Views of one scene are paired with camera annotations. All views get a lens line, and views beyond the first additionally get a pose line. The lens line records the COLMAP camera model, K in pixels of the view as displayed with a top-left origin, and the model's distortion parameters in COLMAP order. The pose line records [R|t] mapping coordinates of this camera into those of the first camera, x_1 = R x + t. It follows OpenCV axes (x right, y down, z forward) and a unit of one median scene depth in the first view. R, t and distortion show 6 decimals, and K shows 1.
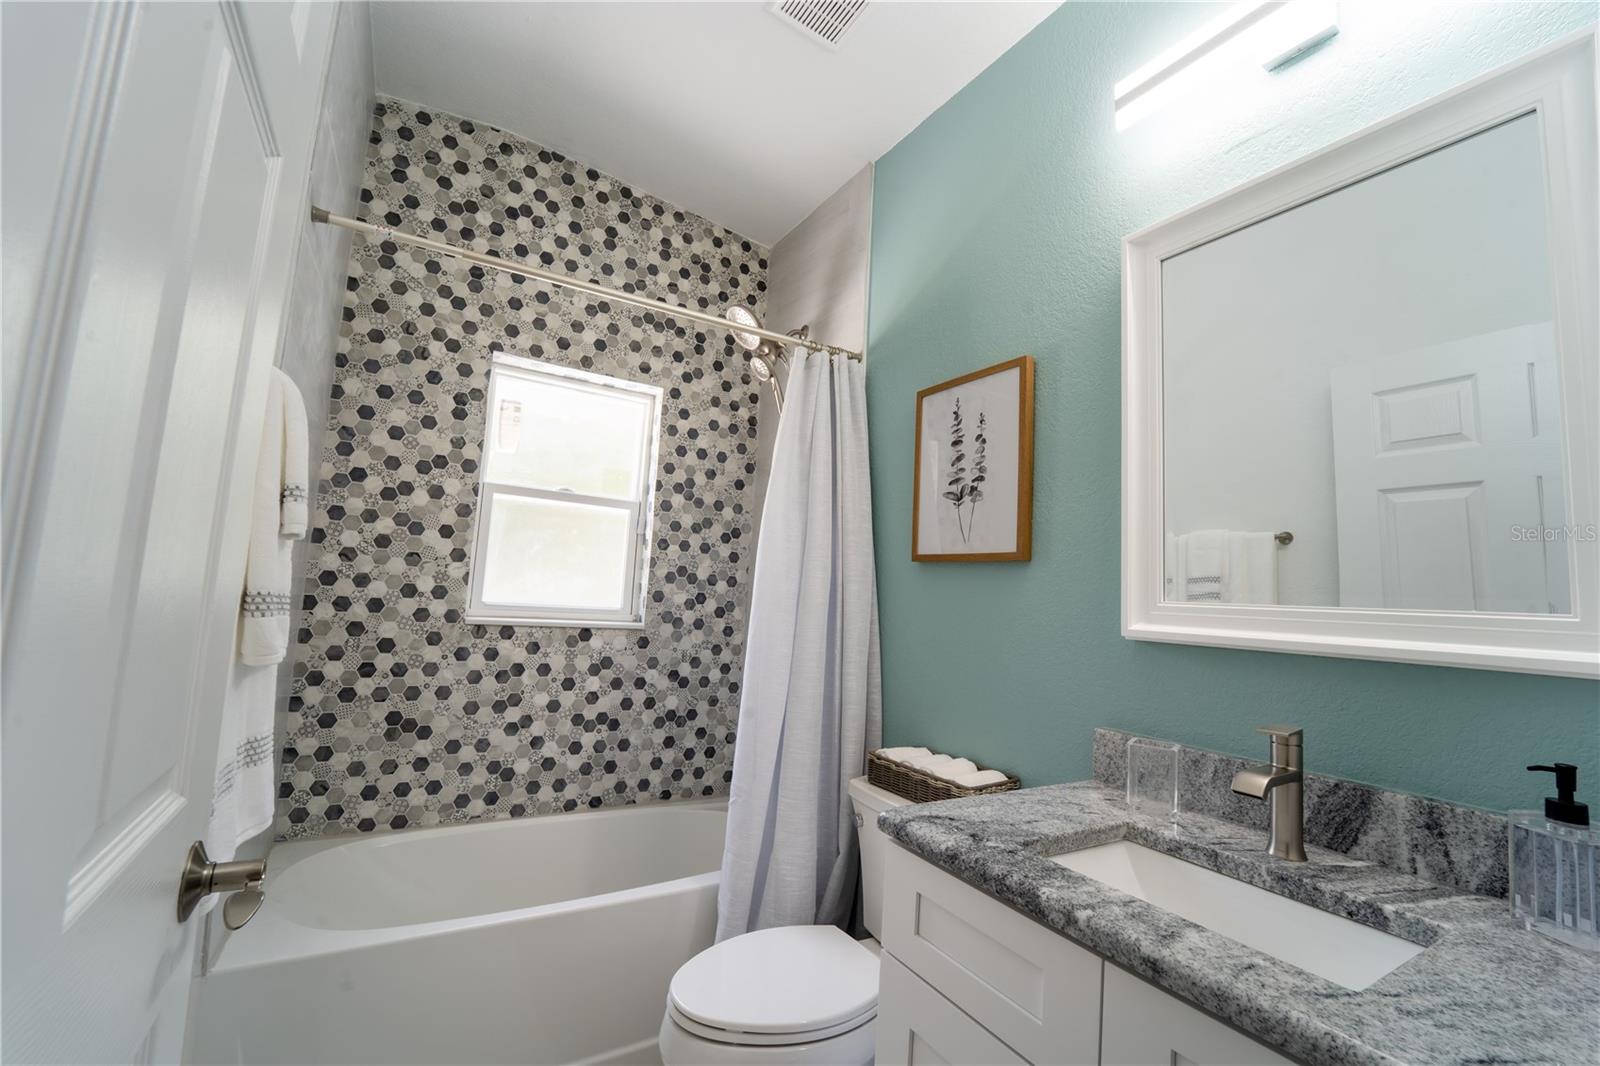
lens RADIAL K [[656.5, 0, 796.4], [0, 656.5, 532.7], [0, 0, 1]] dist [-0.023672, -0.000028]
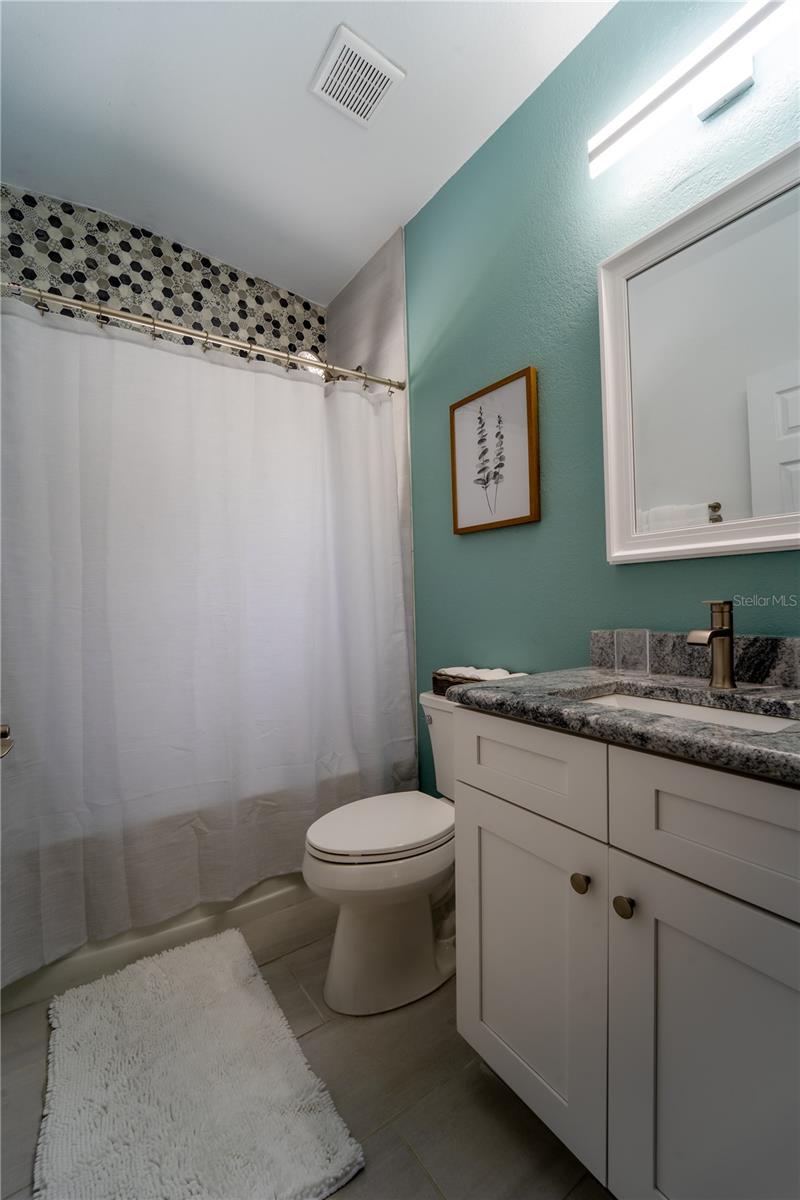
lens RADIAL K [[494.9, 0, 395.7], [0, 494.9, 608.8], [0, 0, 1]] dist [-0.024788, -0.000091]
pose [[0.994554, -0.081157, 0.065386, -0.025415], [0.073689, 0.991253, 0.109487, 0.086934], [-0.073699, -0.104072, 0.991835, -0.021895]]
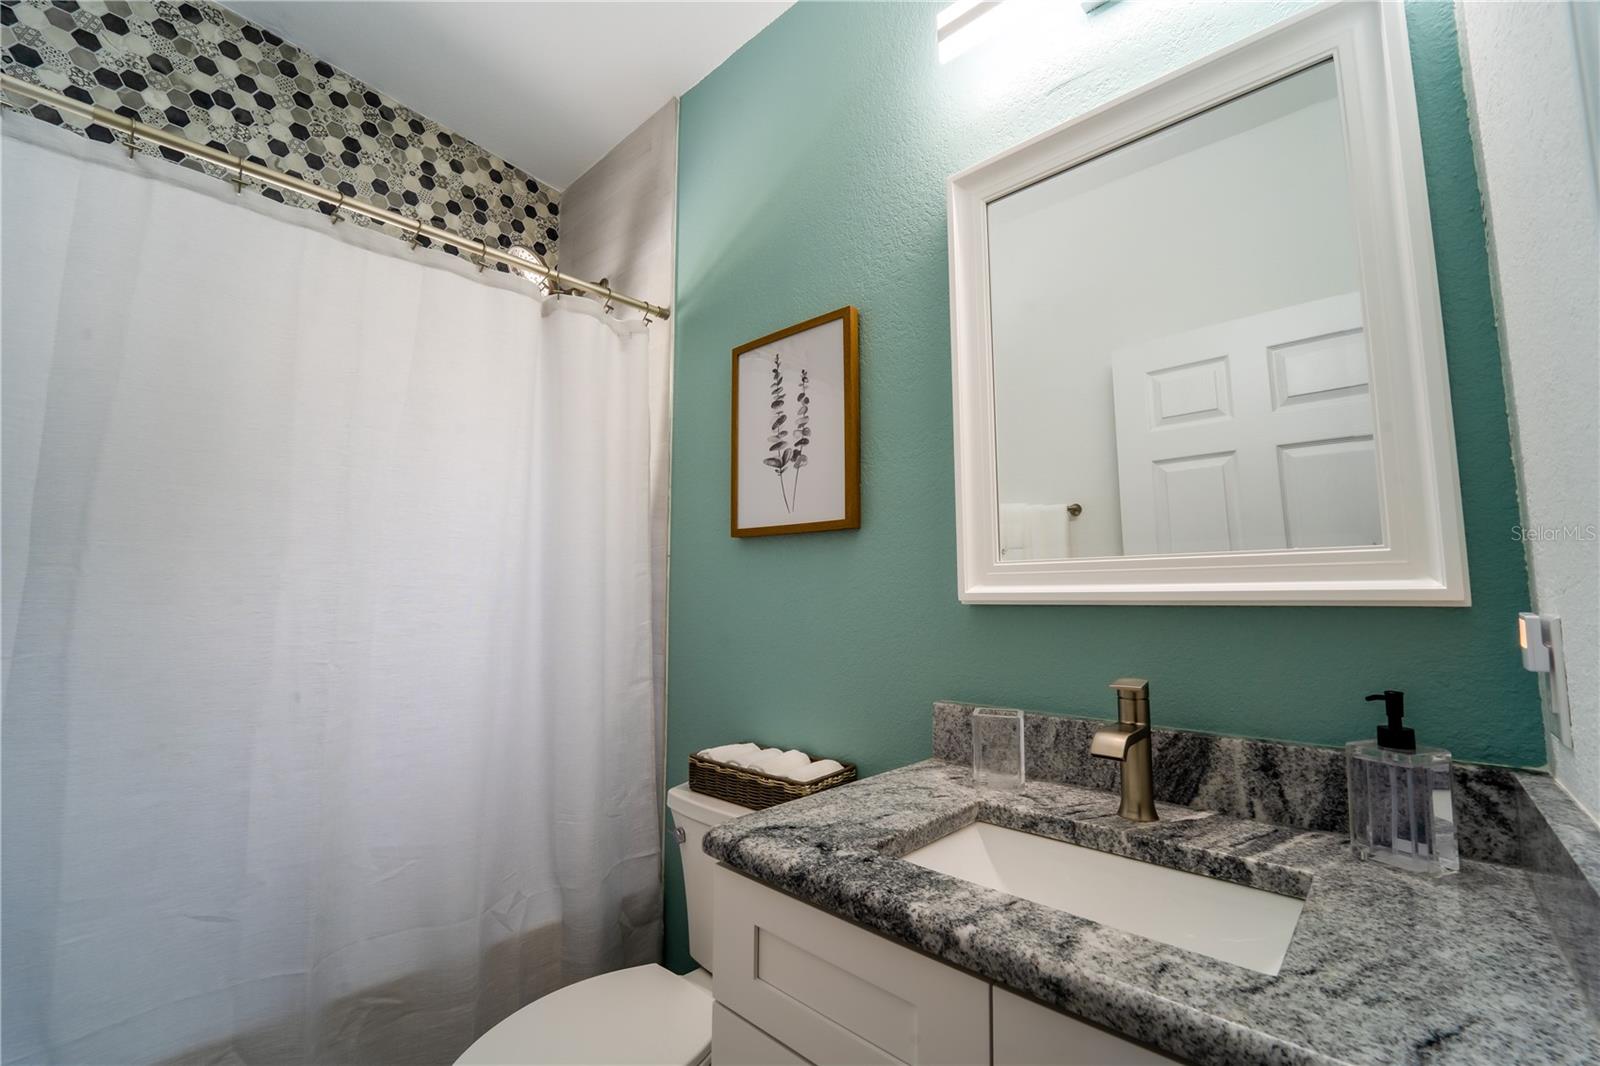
lens RADIAL K [[656.5, 0, 796.4], [0, 656.5, 532.7], [0, 0, 1]] dist [-0.023672, -0.000028]
pose [[0.960557, -0.026667, 0.276800, 0.015514], [0.025680, 0.999644, 0.007193, 0.038930], [-0.276894, 0.000199, 0.960901, 0.131999]]
